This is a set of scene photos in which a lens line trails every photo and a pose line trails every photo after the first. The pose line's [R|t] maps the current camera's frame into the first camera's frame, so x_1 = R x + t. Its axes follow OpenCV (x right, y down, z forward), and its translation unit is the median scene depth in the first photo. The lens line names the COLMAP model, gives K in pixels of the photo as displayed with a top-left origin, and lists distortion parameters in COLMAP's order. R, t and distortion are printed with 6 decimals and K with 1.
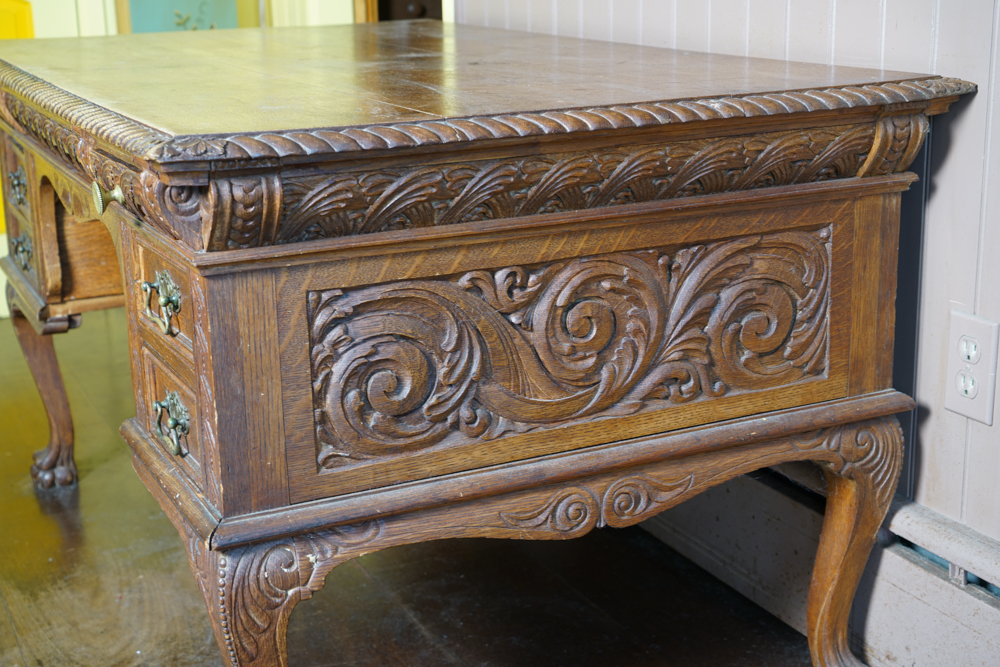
lens RADIAL K [[1415.5, 0, 466.1], [0, 1415.5, 339.5], [0, 0, 1]] dist [-0.027558, 0.051409]
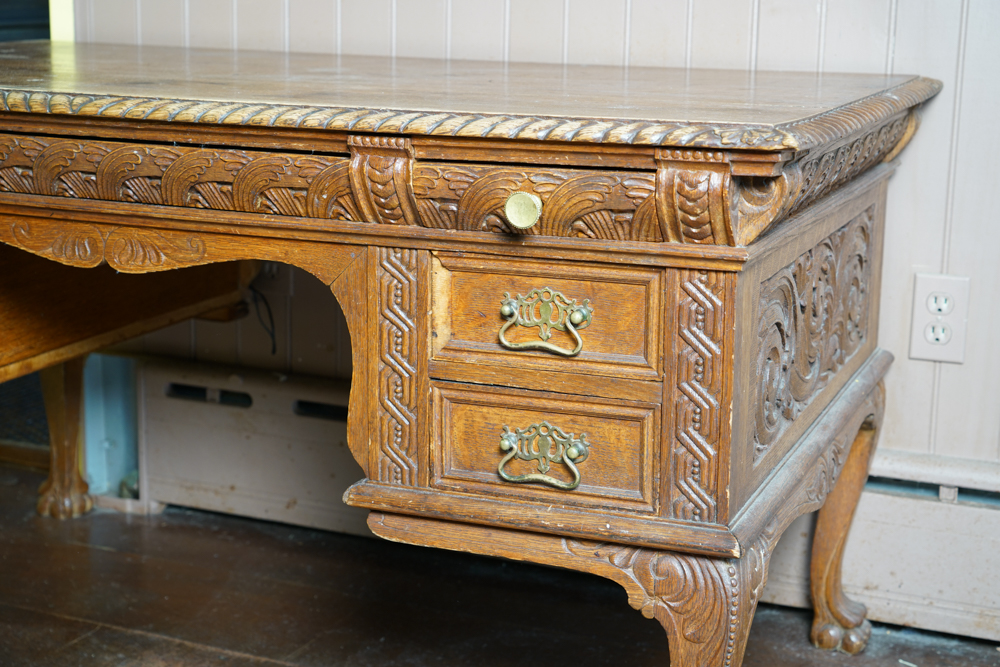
lens RADIAL K [[1627.8, 0, 453.8], [0, 1627.8, 350.2], [0, 0, 1]] dist [-0.050832, 0.146323]
pose [[0.757378, -0.112901, 0.643143, -0.903832], [0.143092, 0.989696, 0.005229, -0.021182], [-0.637106, 0.088068, 0.765729, 0.232854]]
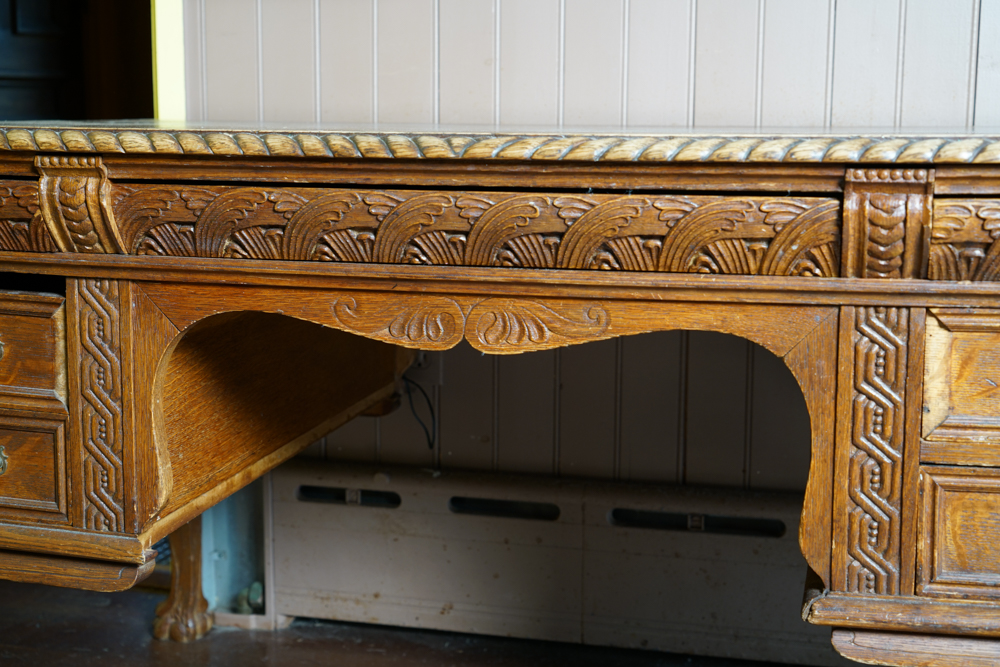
lens RADIAL K [[1415.5, 0, 466.1], [0, 1415.5, 339.5], [0, 0, 1]] dist [-0.027558, 0.051409]
pose [[0.647167, -0.095832, 0.756301, -0.962287], [0.189215, 0.981216, -0.037580, -0.082446], [-0.738494, 0.167424, 0.653143, 0.726567]]
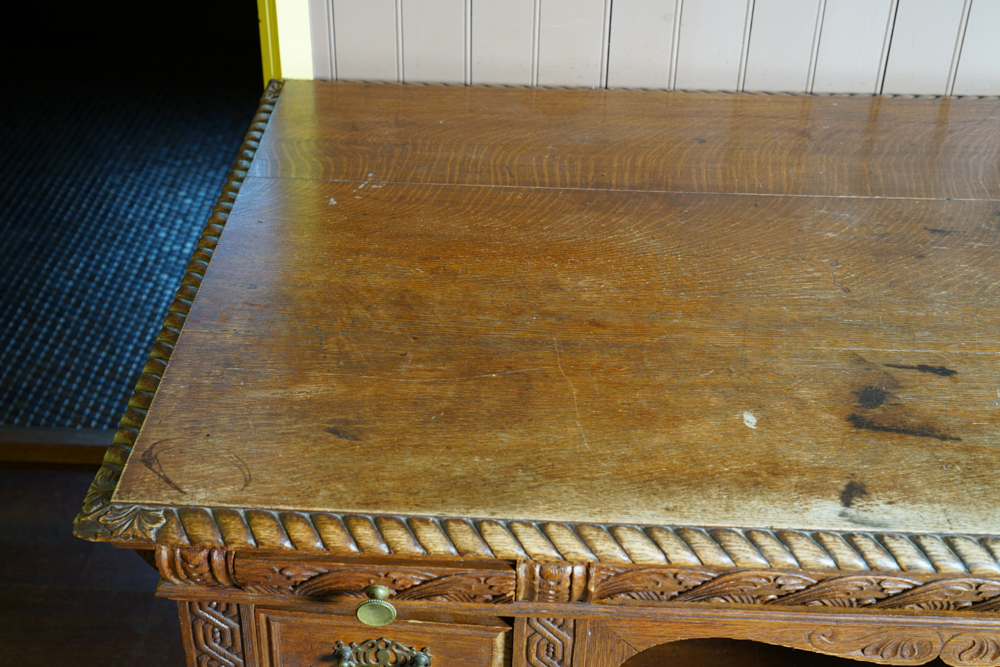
lens RADIAL K [[1331.2, 0, 466.9], [0, 1331.2, 333.3], [0, 0, 1]] dist [-0.032433, 0.070007]
pose [[0.474266, -0.470668, 0.744005, -0.980196], [0.231186, 0.882017, 0.410607, -0.674992], [-0.849485, -0.022734, 0.527123, 1.083858]]
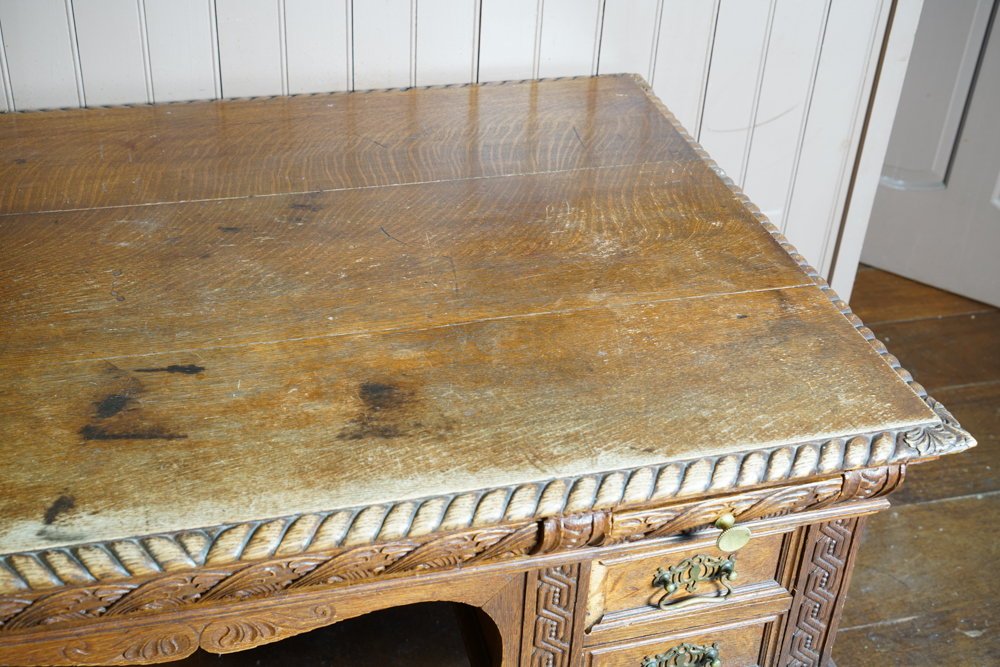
lens RADIAL K [[1247.6, 0, 477.3], [0, 1247.6, 333.3], [0, 0, 1]] dist [-0.022329, -0.030470]
pose [[0.193373, -0.520050, 0.831959, -0.851512], [0.220363, 0.849320, 0.479683, -0.607922], [-0.956058, 0.090576, 0.278835, 0.863501]]
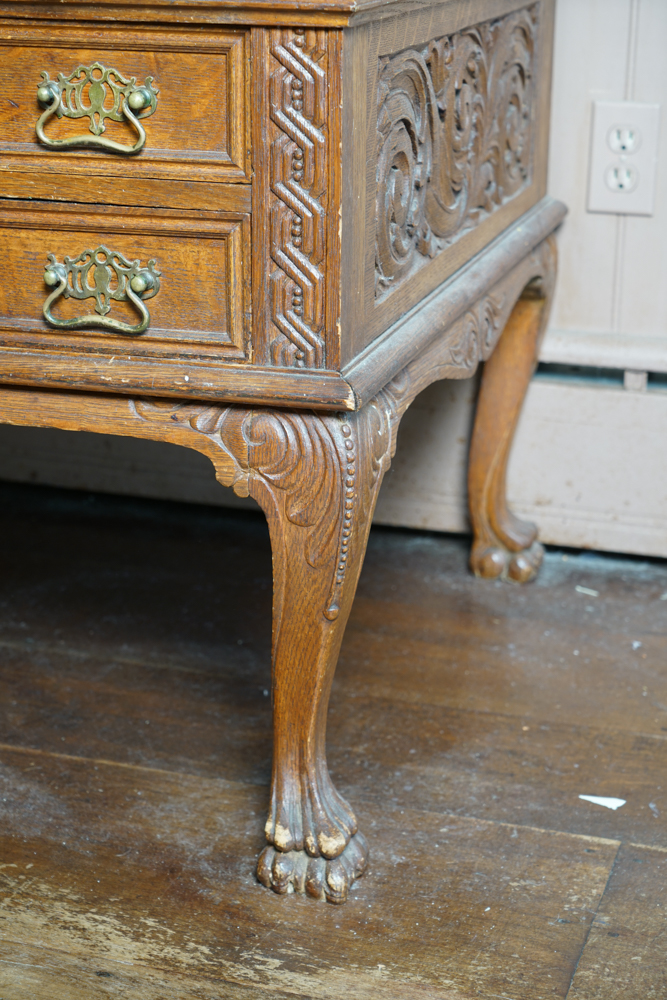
lens RADIAL K [[1968.5, 0, 309.4], [0, 1968.5, 538.6], [0, 0, 1]] dist [-0.023028, 0.122745]
pose [[0.674239, -0.205128, 0.709453, -0.836545], [0.160833, 0.978378, 0.130033, 0.068167], [-0.720787, 0.026430, 0.692653, 0.264023]]
